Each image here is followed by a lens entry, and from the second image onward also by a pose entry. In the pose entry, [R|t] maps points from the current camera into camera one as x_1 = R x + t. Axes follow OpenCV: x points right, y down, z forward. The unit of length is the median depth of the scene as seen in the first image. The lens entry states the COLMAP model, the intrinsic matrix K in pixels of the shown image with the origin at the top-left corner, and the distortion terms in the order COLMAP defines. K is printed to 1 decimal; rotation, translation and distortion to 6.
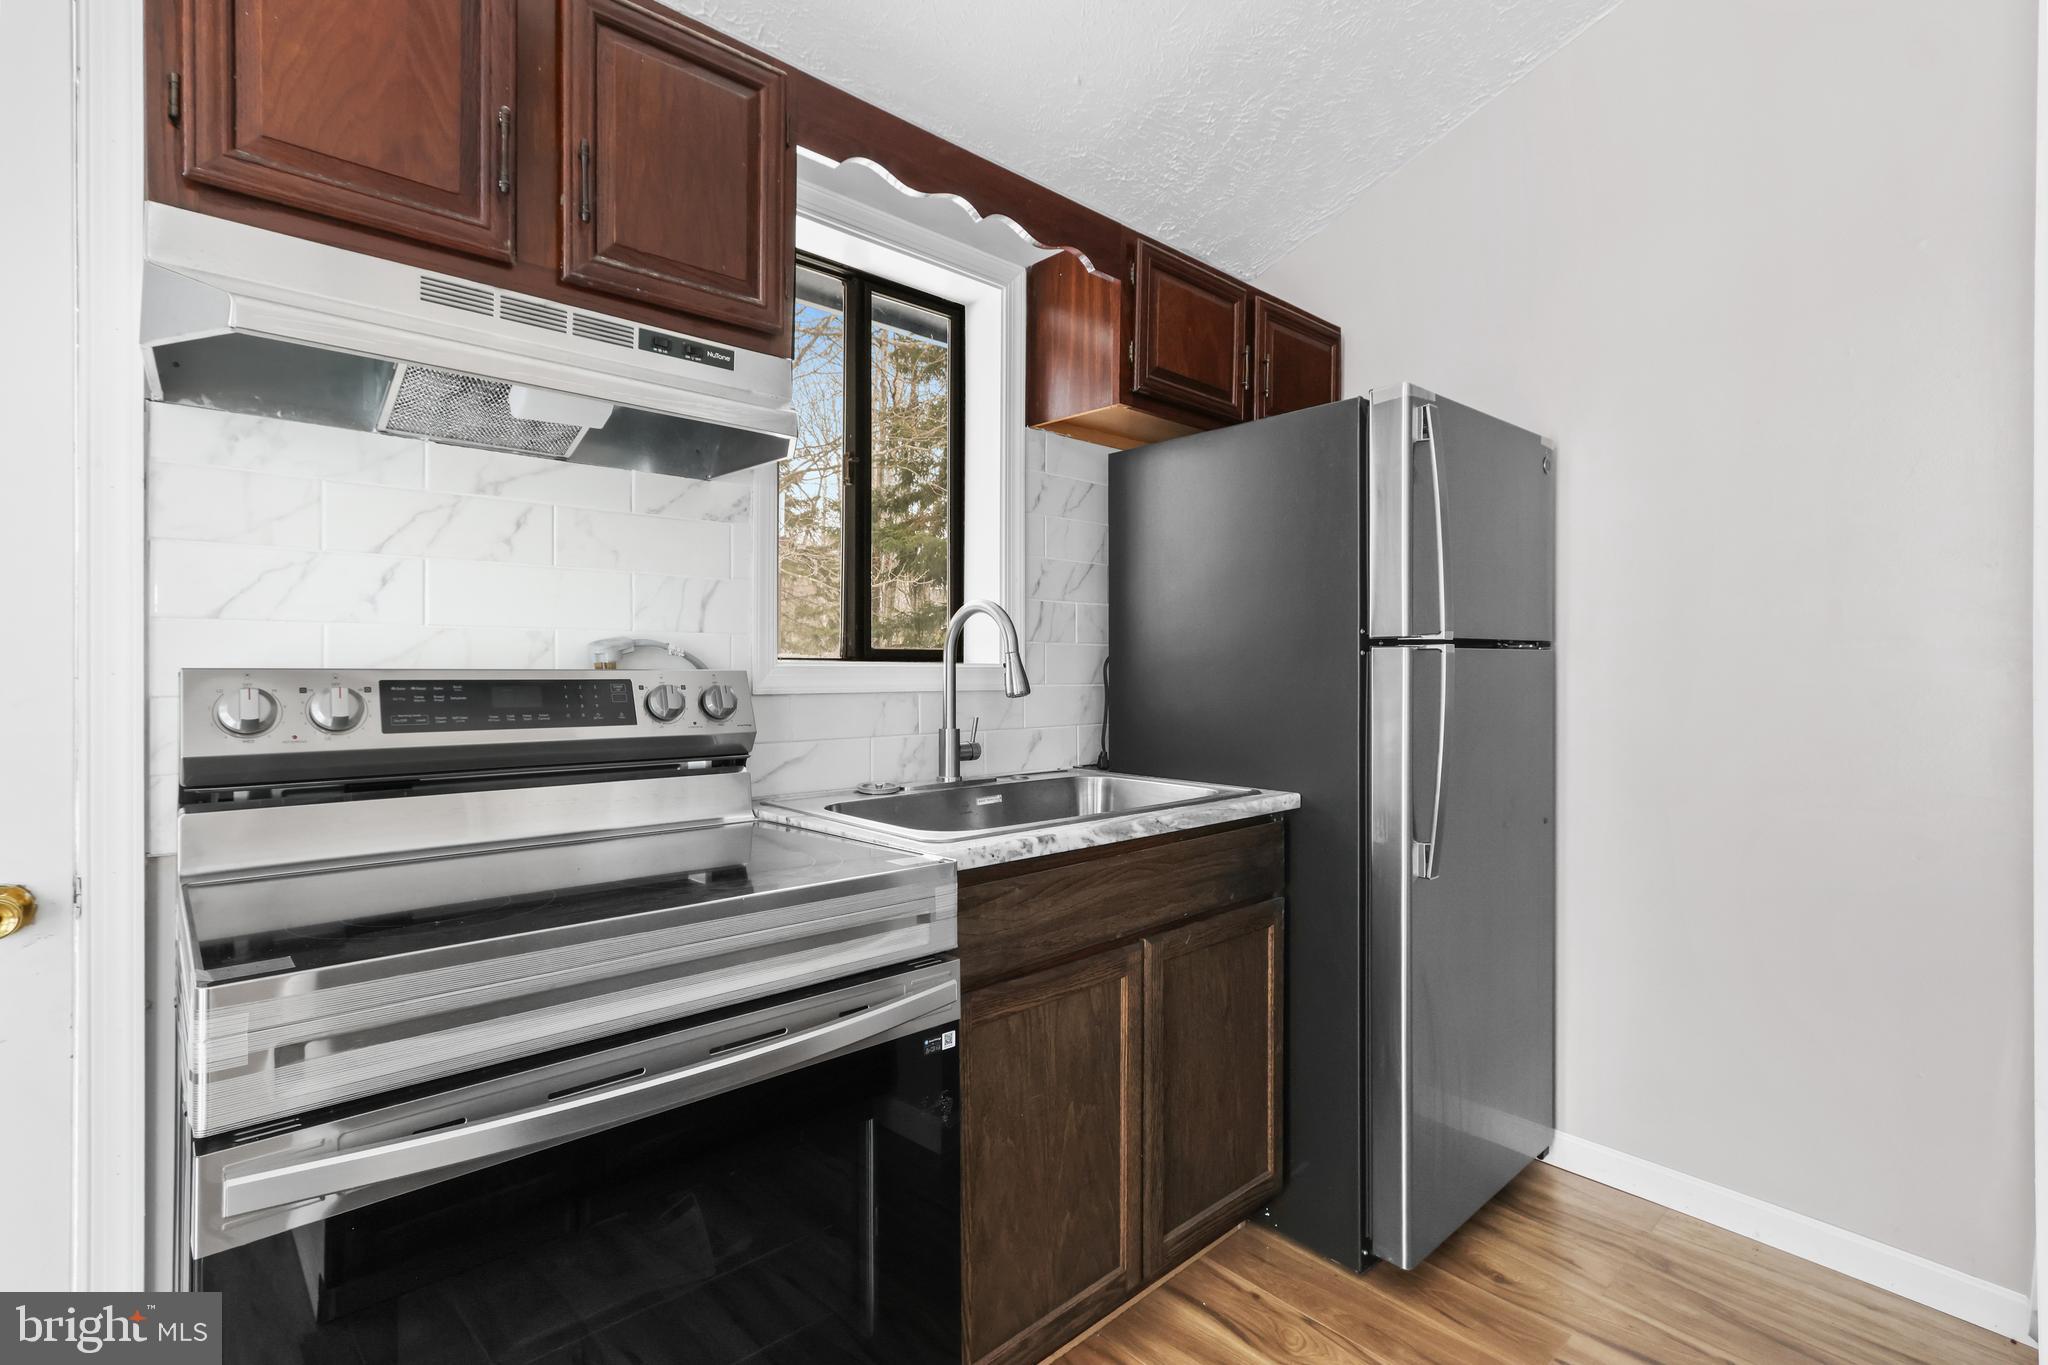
lens RADIAL K [[944.2, 0, 1019.1], [0, 944.2, 668.3], [0, 0, 1]] dist [0.000529, 0.002623]
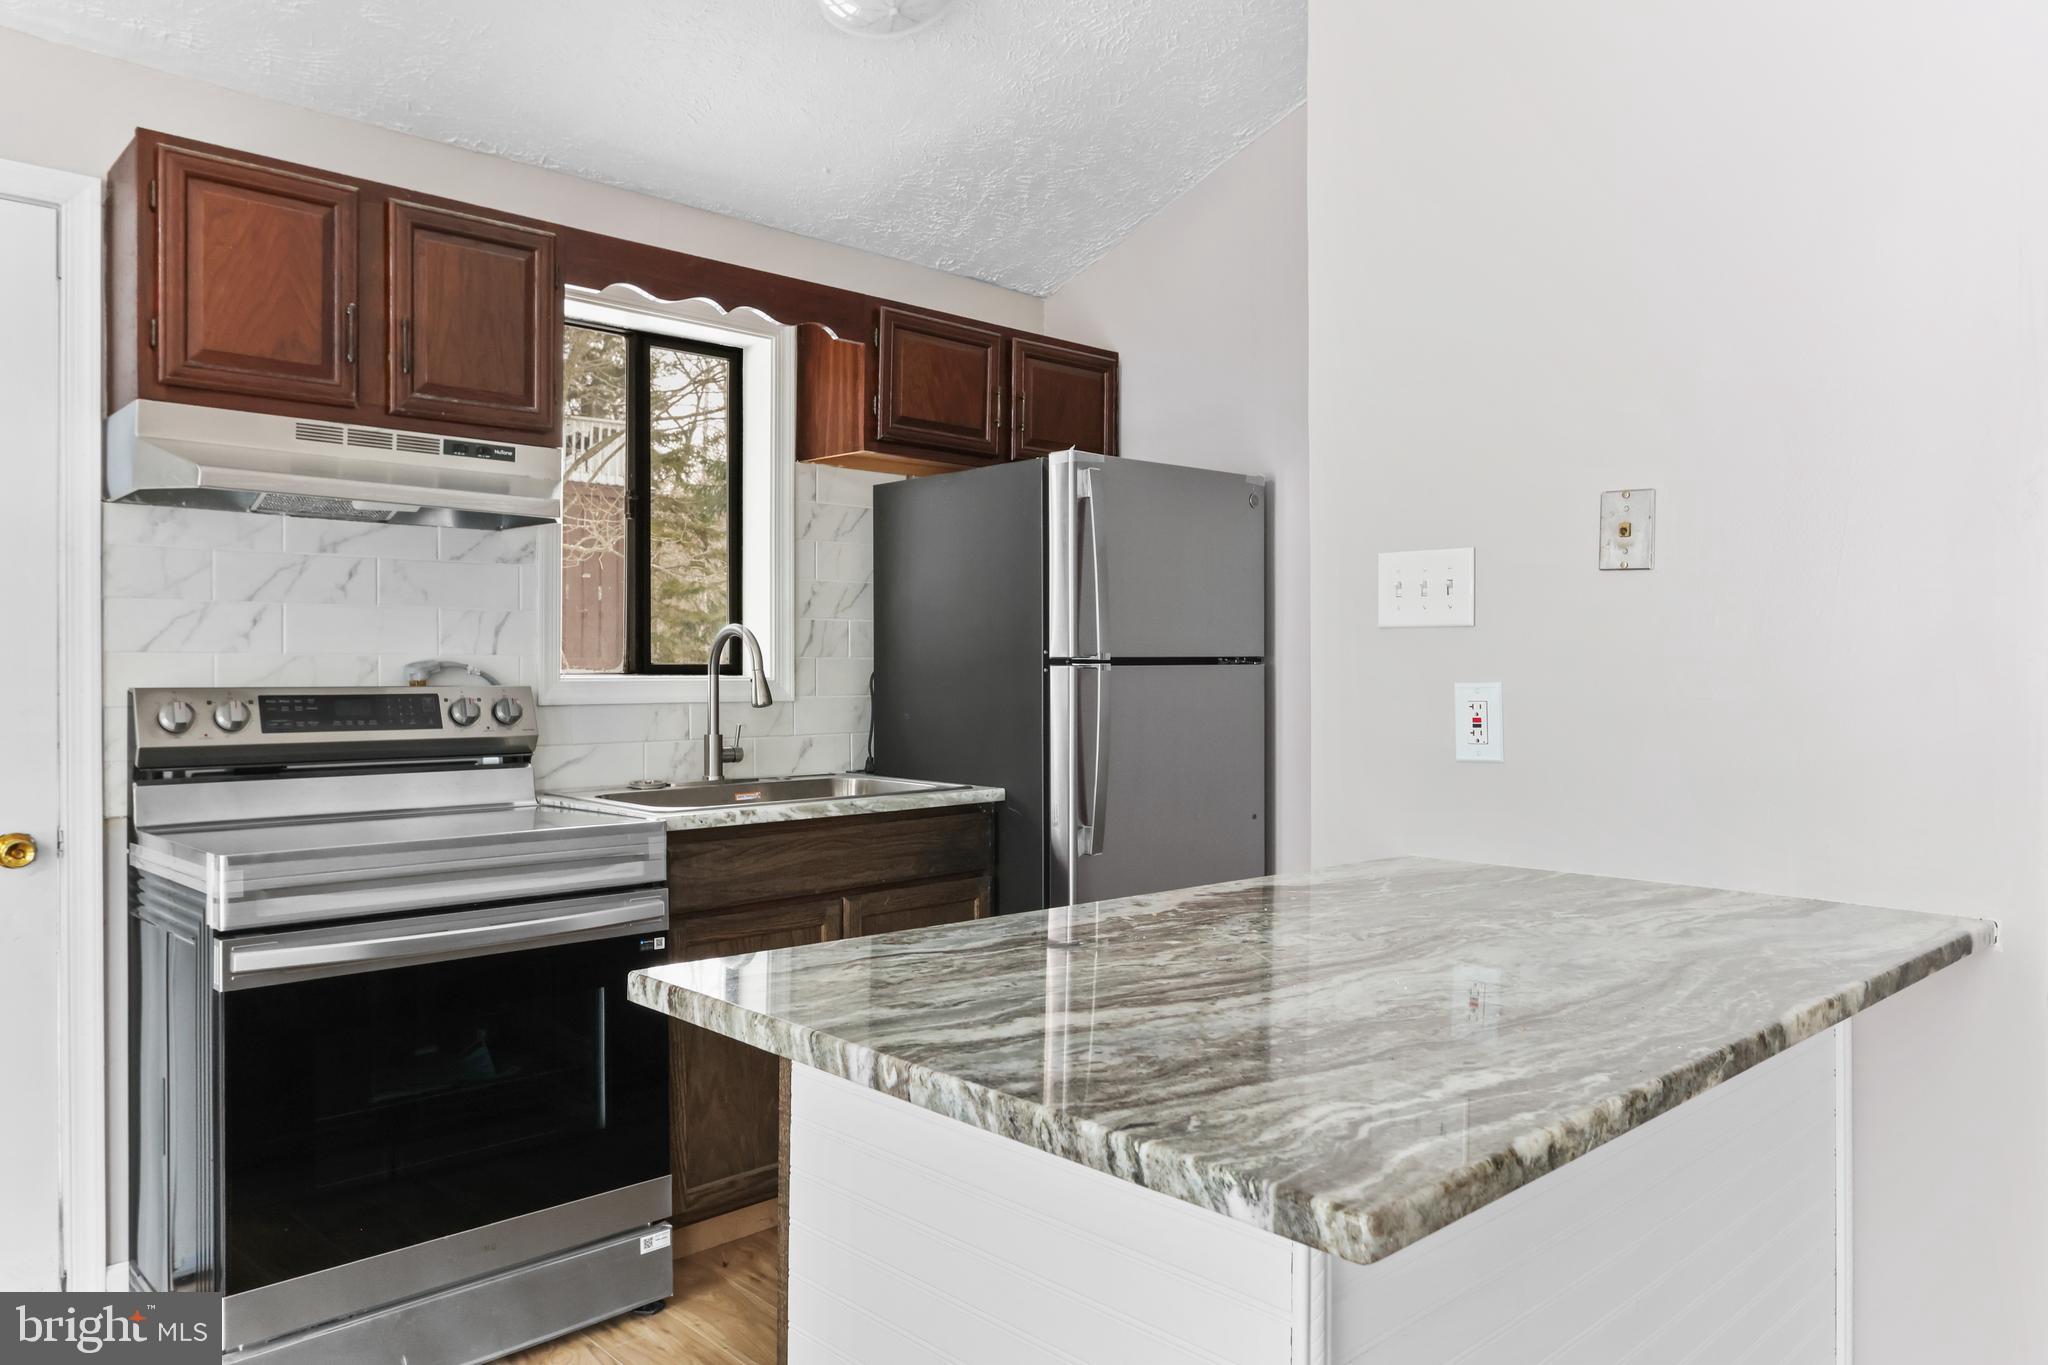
lens RADIAL K [[1369.8, 0, 1013.9], [0, 1369.8, 674.4], [0, 0, 1]] dist [-0.008717, 0.014604]
pose [[0.999896, -0.000874, 0.014410, 0.345664], [0.000800, 0.999986, 0.005153, -0.023172], [-0.014414, -0.005141, 0.999883, -0.871463]]
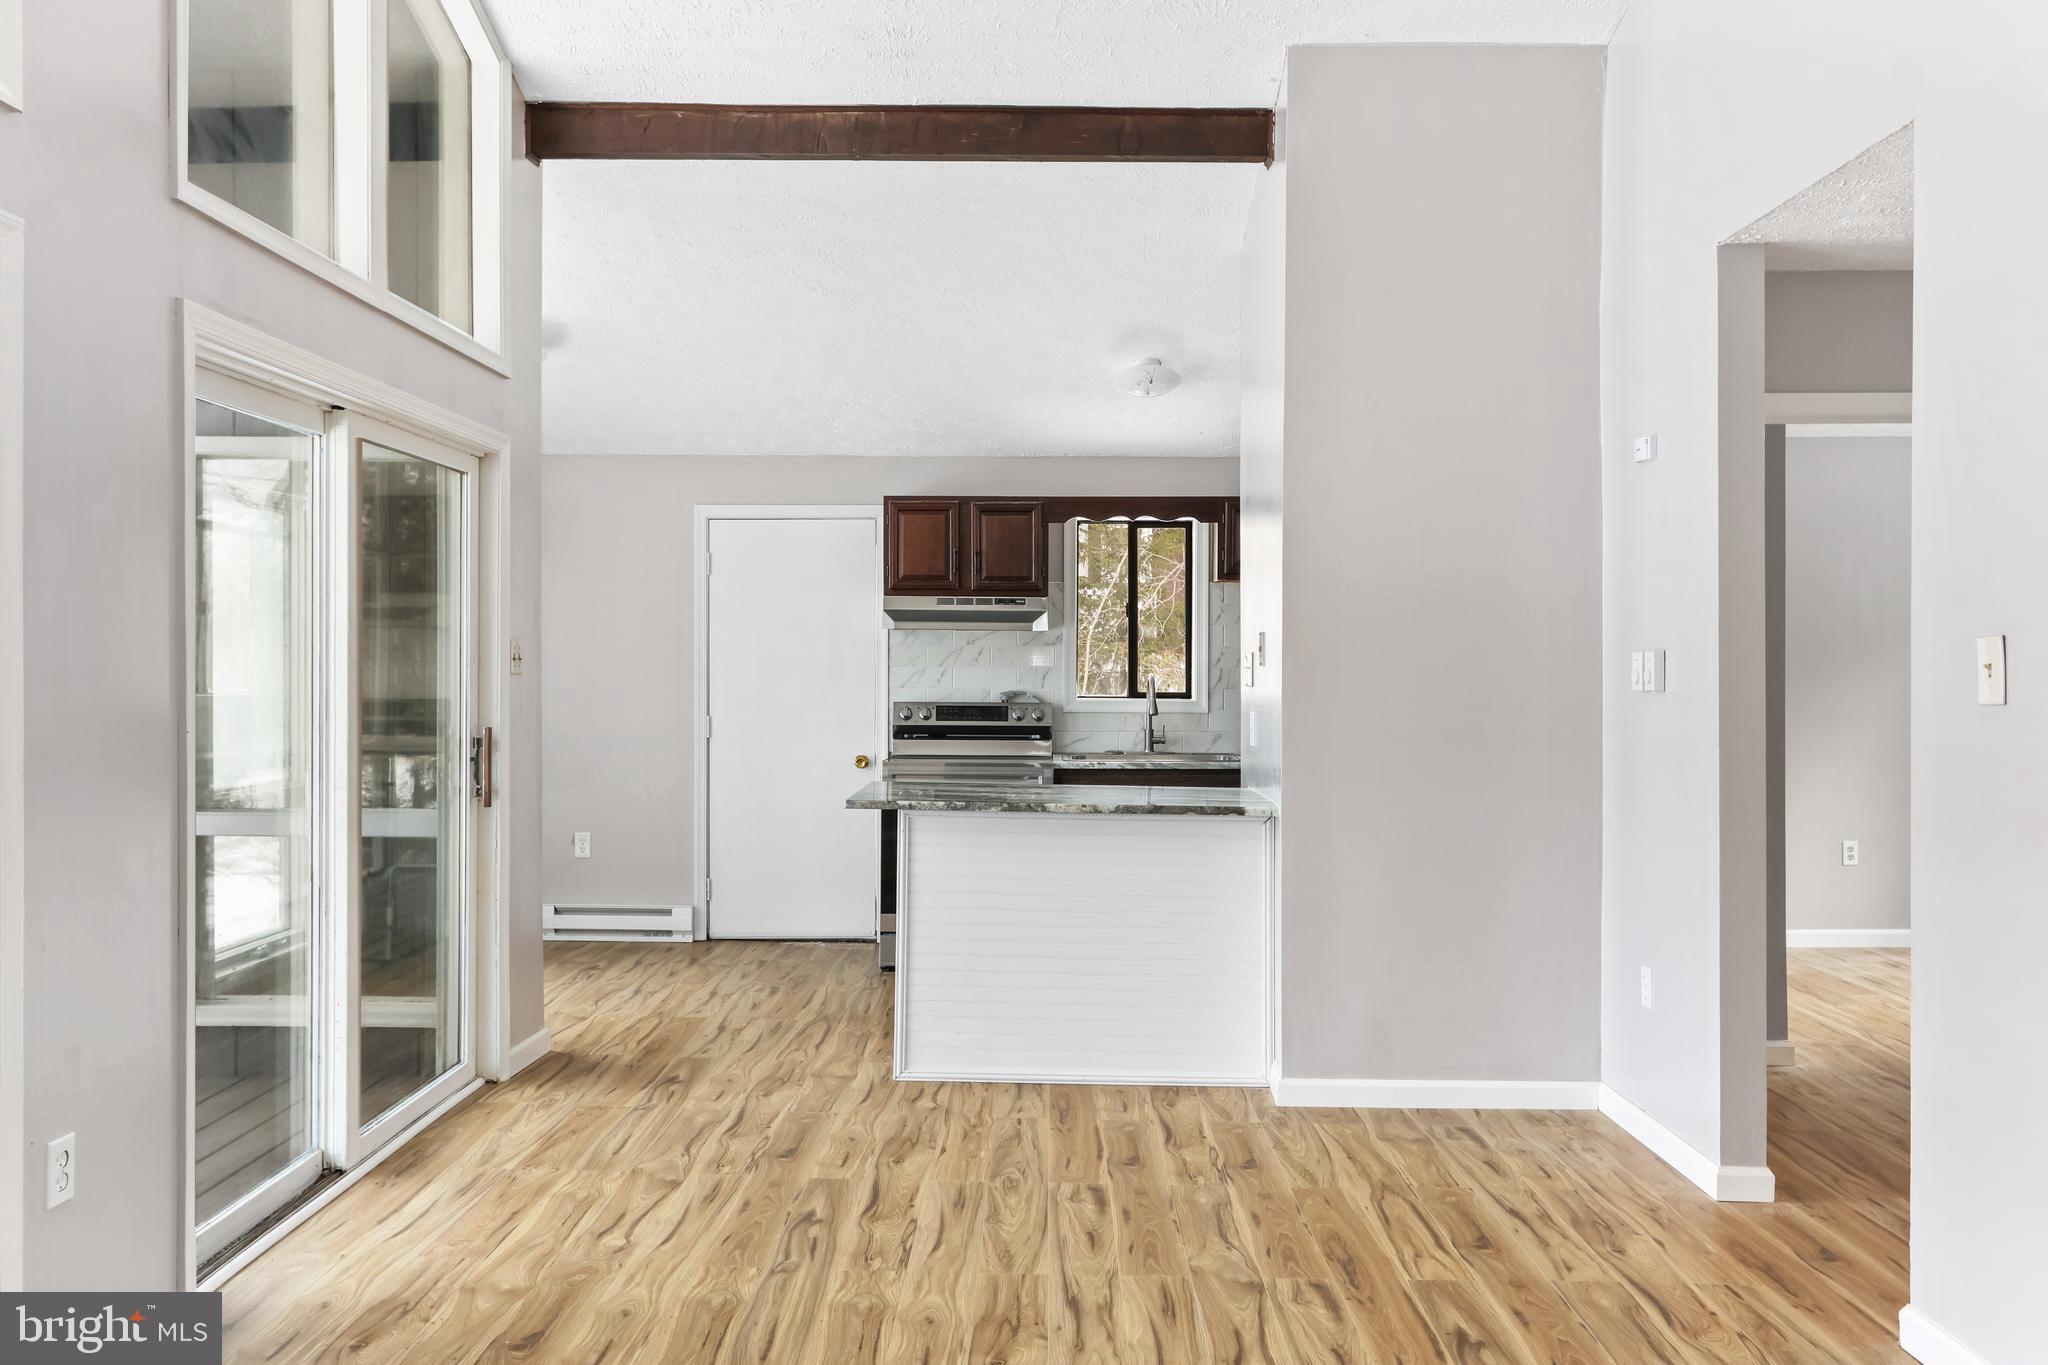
lens RADIAL K [[1535.2, 0, 1037.4], [0, 1535.2, 668.9], [0, 0, 1]] dist [-0.020095, 0.016707]
pose [[0.742575, 0.003340, -0.669755, 2.804275], [-0.003116, 0.999994, 0.001532, -0.108879], [0.669756, 0.000950, 0.742580, -2.440260]]
